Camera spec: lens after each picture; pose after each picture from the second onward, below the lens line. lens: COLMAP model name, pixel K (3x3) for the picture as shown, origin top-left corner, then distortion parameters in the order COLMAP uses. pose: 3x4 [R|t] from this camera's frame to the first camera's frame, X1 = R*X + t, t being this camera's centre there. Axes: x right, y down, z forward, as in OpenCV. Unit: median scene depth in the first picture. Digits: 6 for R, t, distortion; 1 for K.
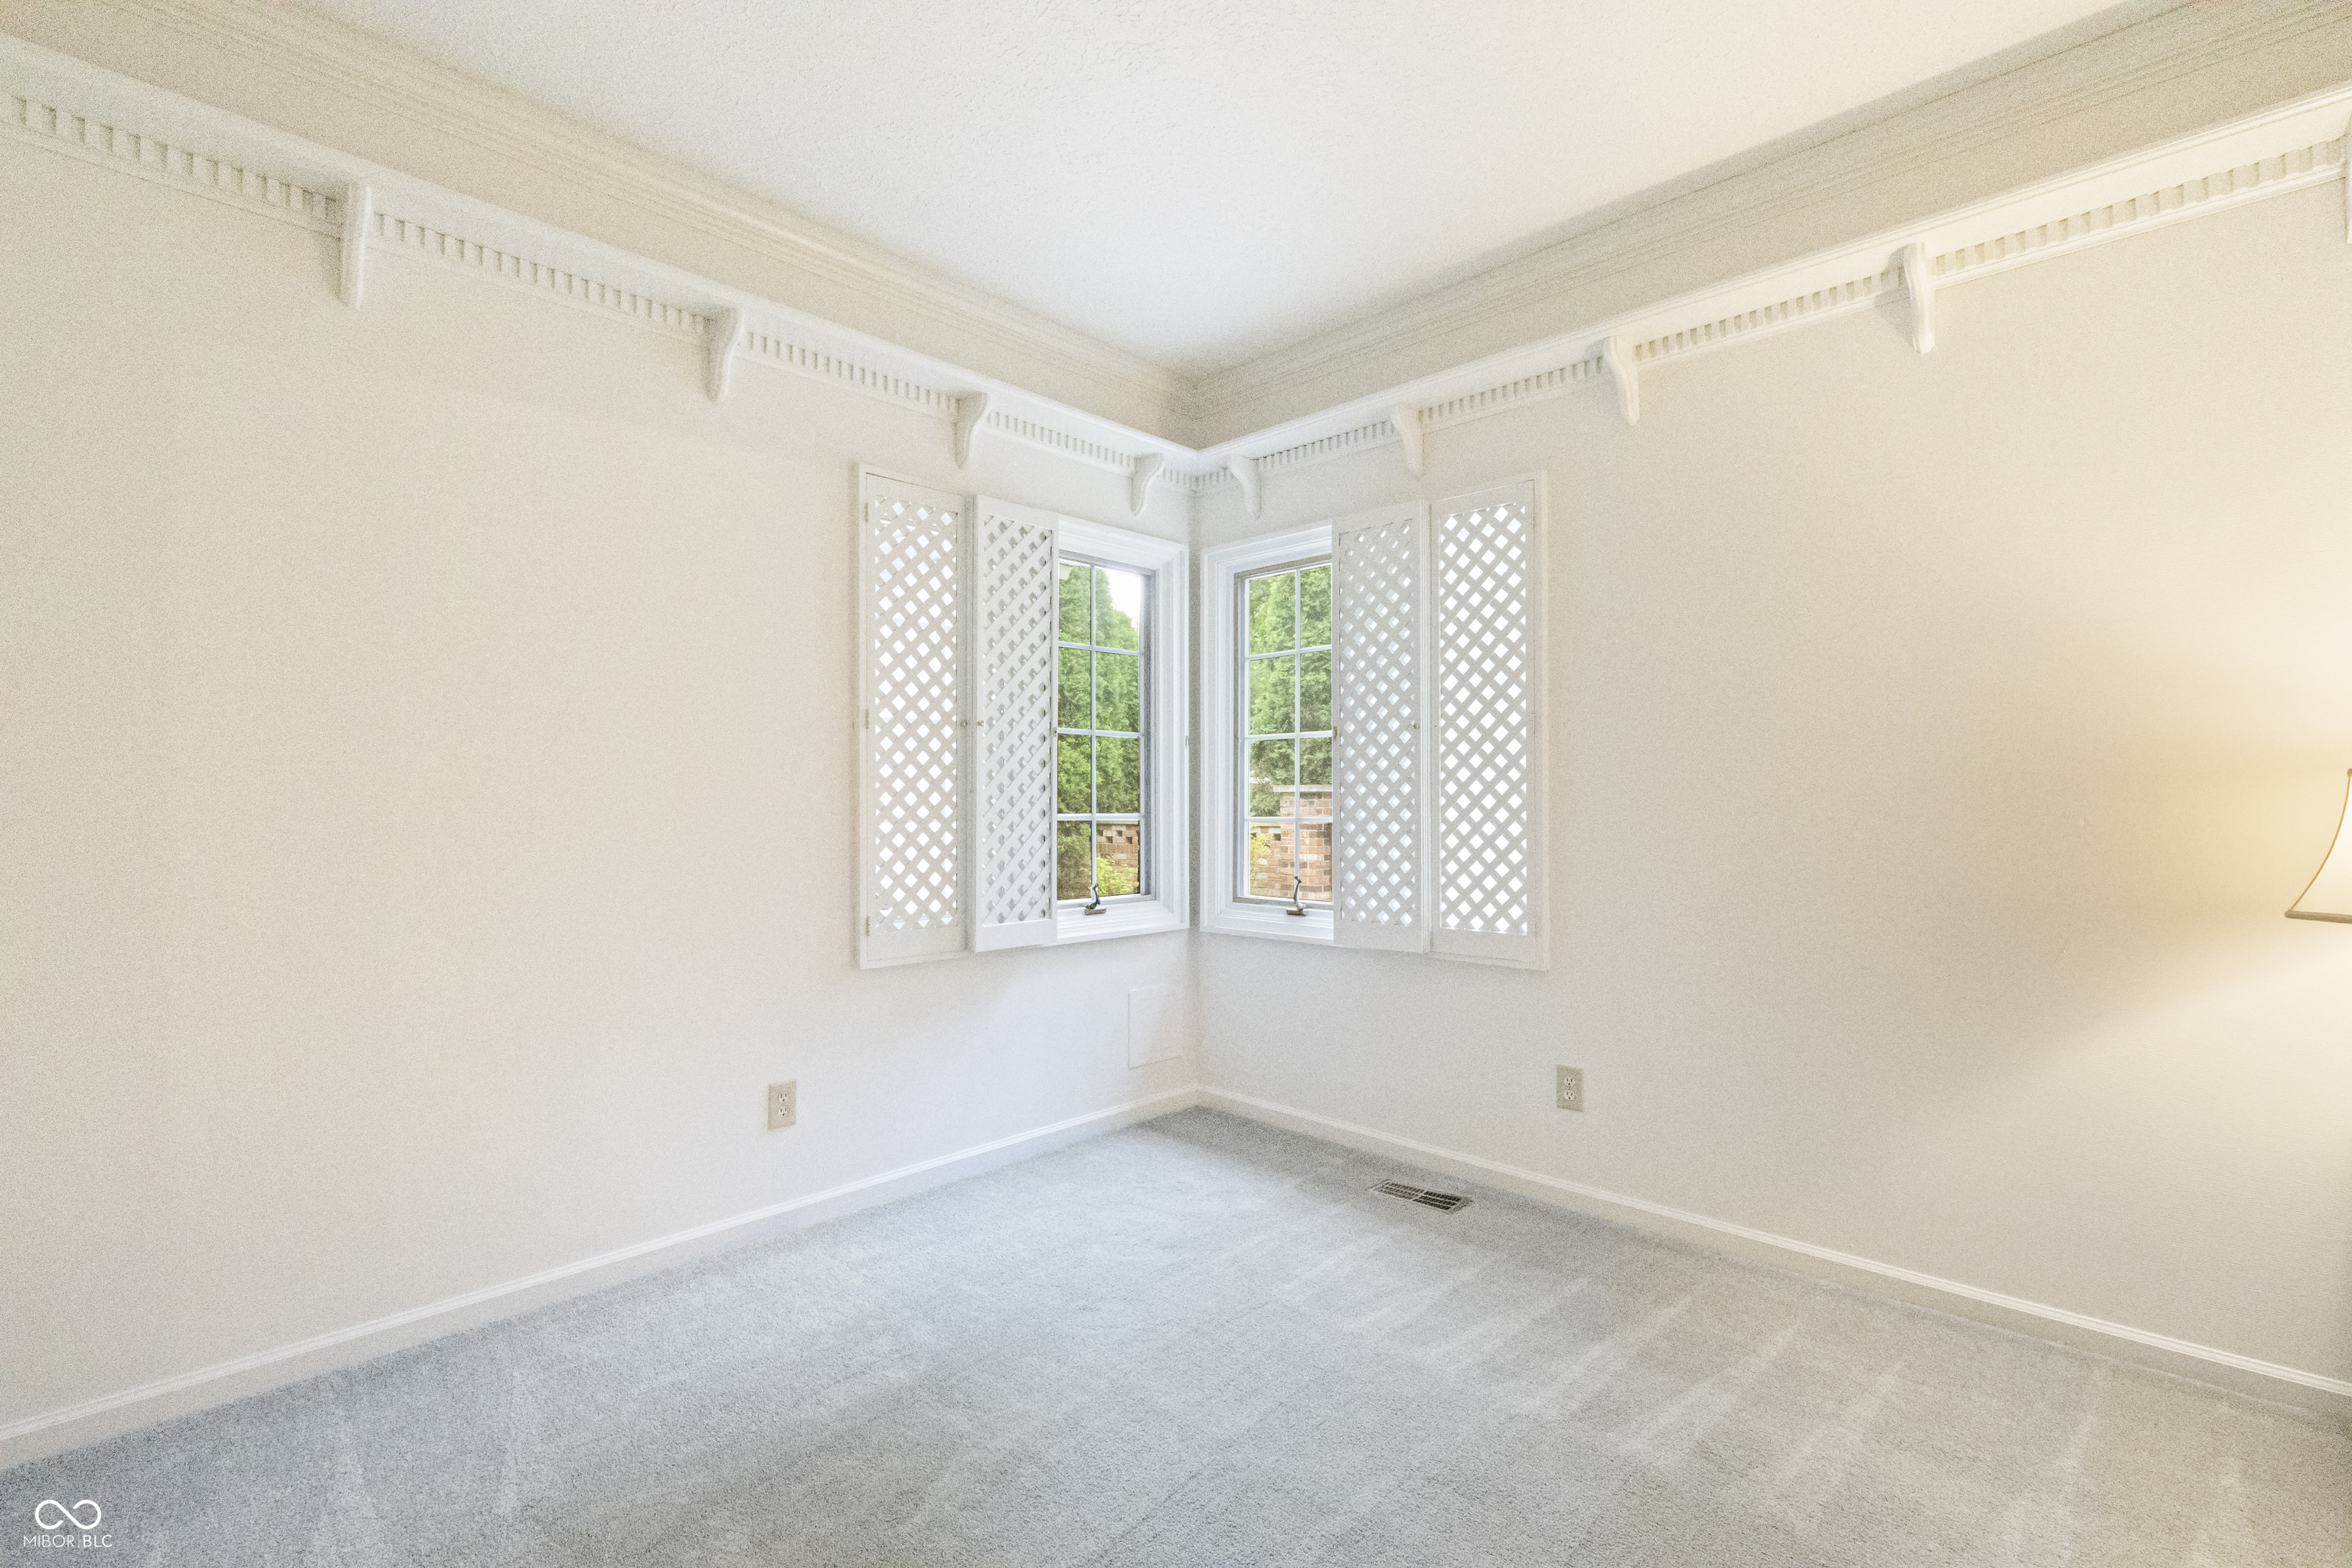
lens RADIAL K [[1063.1, 0, 1174.8], [0, 1063.1, 790.6], [0, 0, 1]] dist [0.006231, -0.000915]
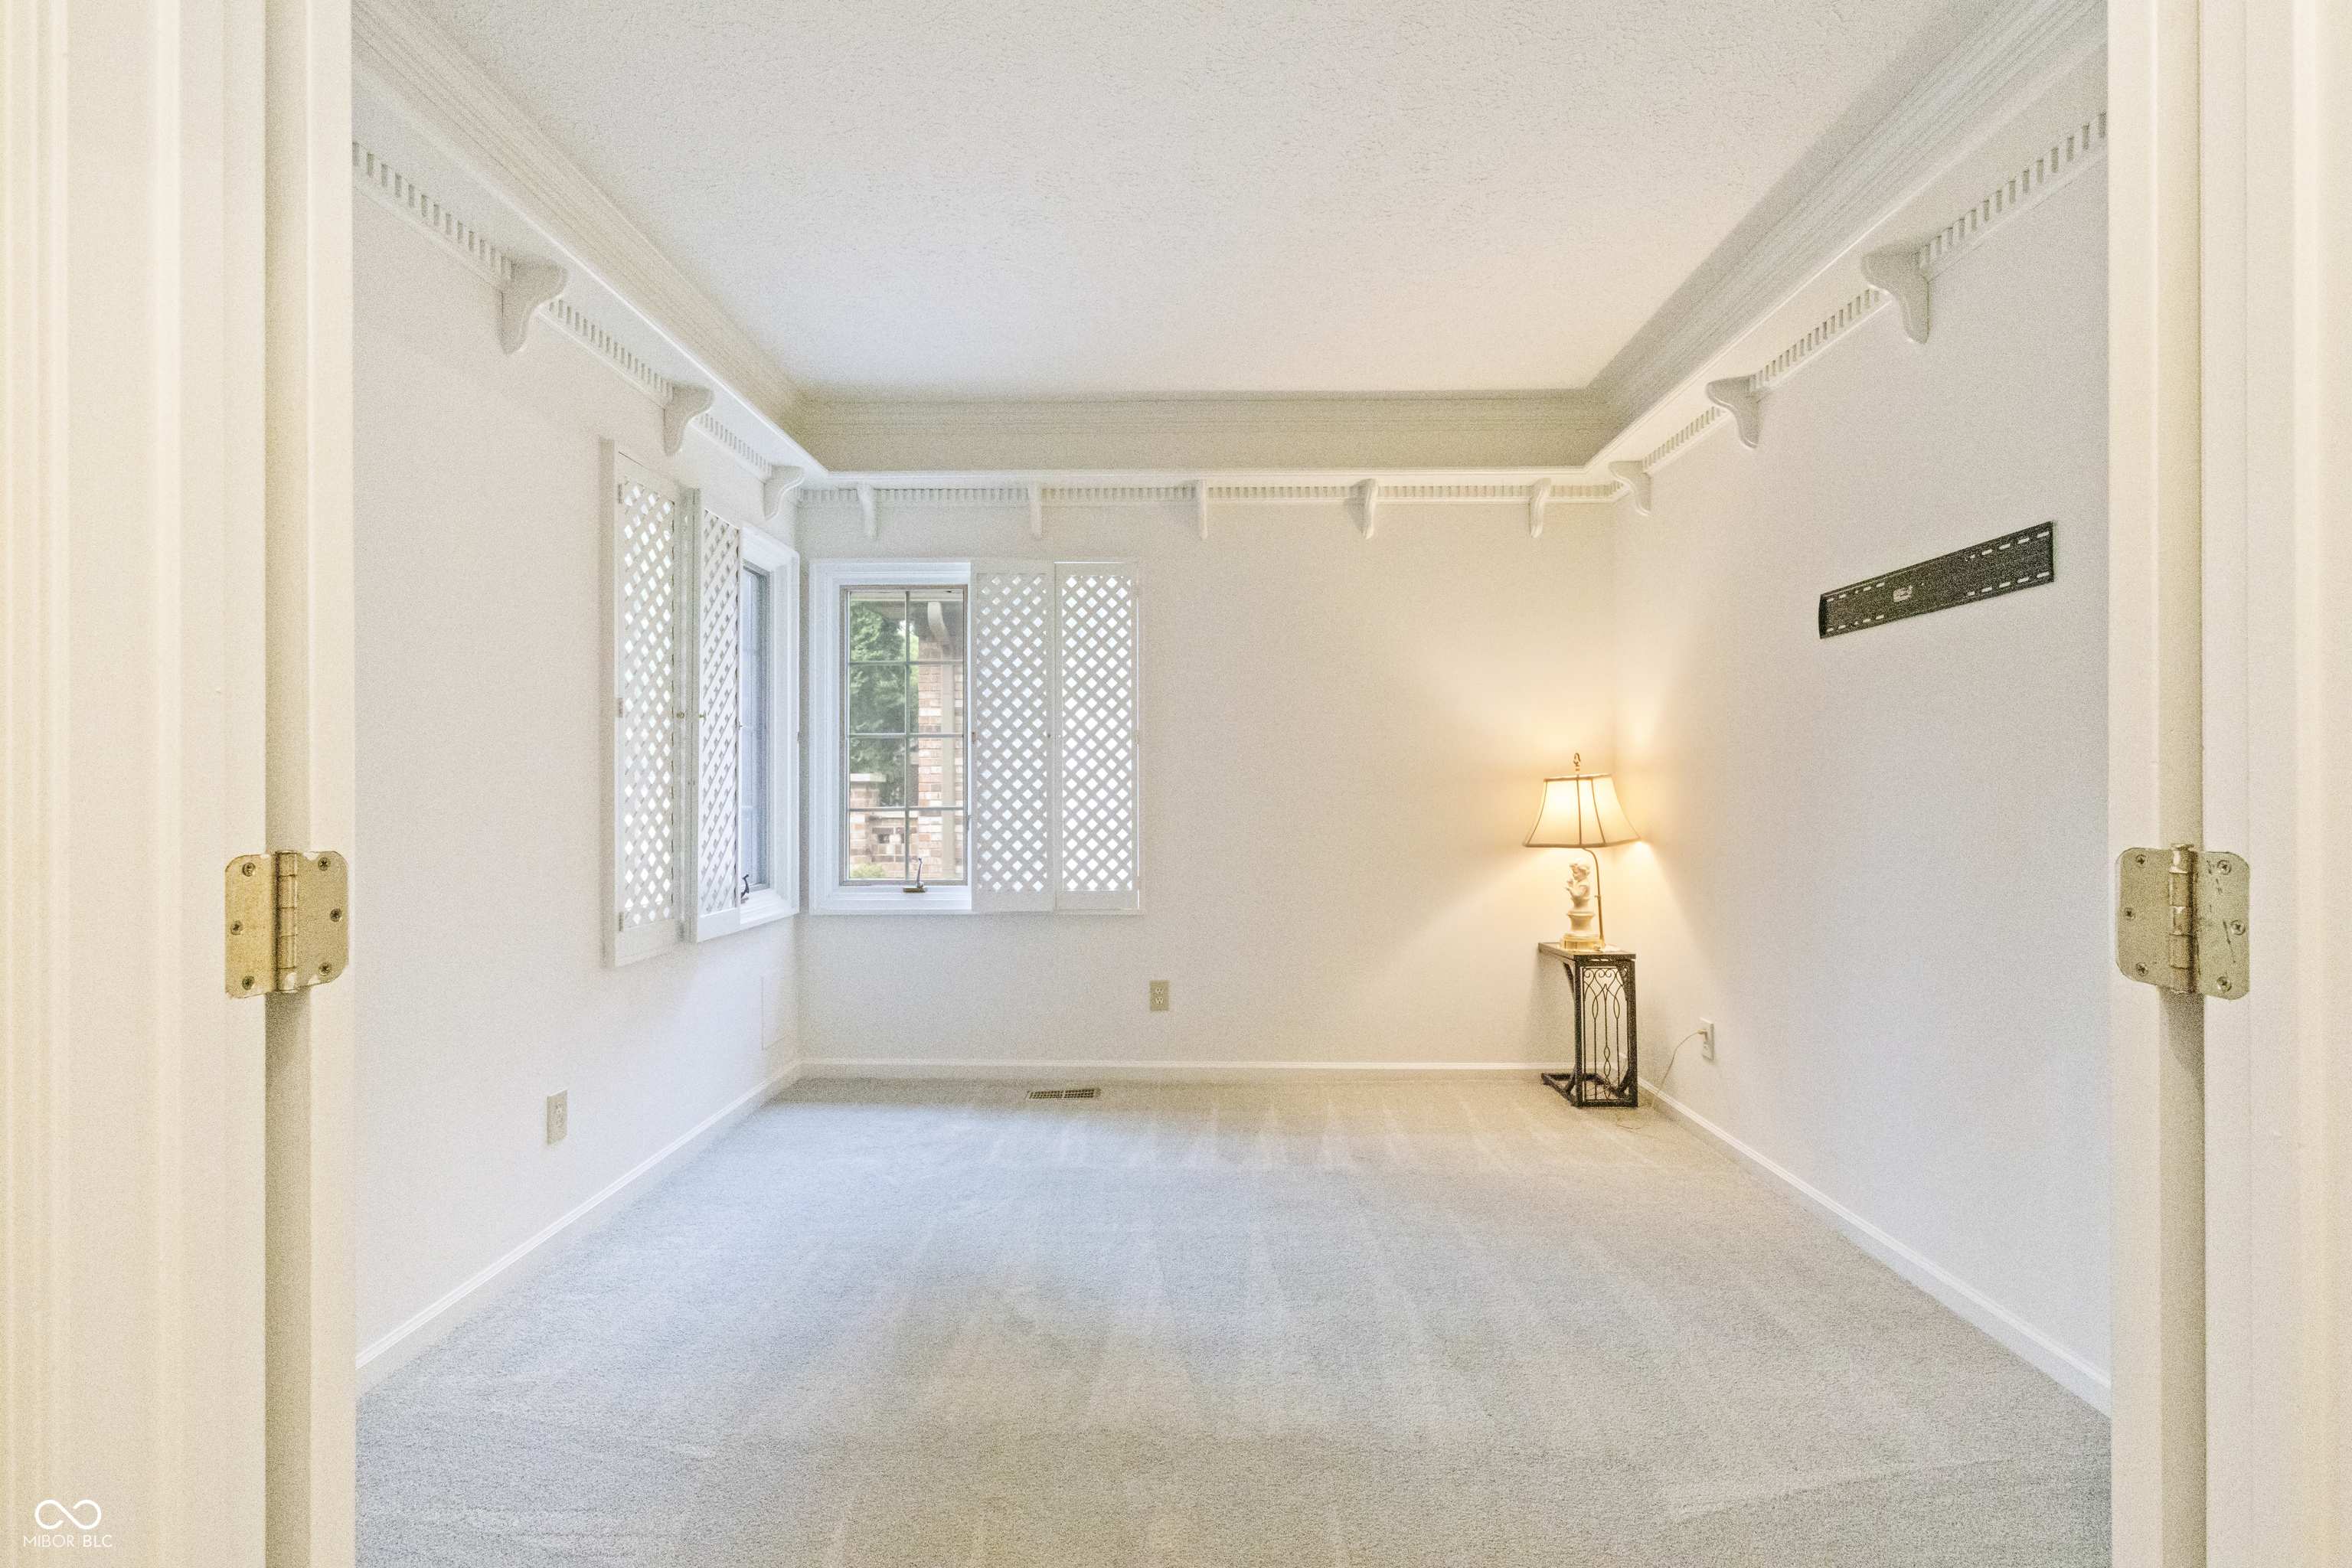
lens RADIAL K [[1063.1, 0, 1190.3], [0, 1063.1, 790.1], [0, 0, 1]] dist [0.006231, -0.000915]
pose [[0.726690, 0.004036, 0.686954, -0.547362], [-0.007941, 0.999965, 0.002526, 0.000792], [-0.686920, -0.007291, 0.726697, -0.056219]]
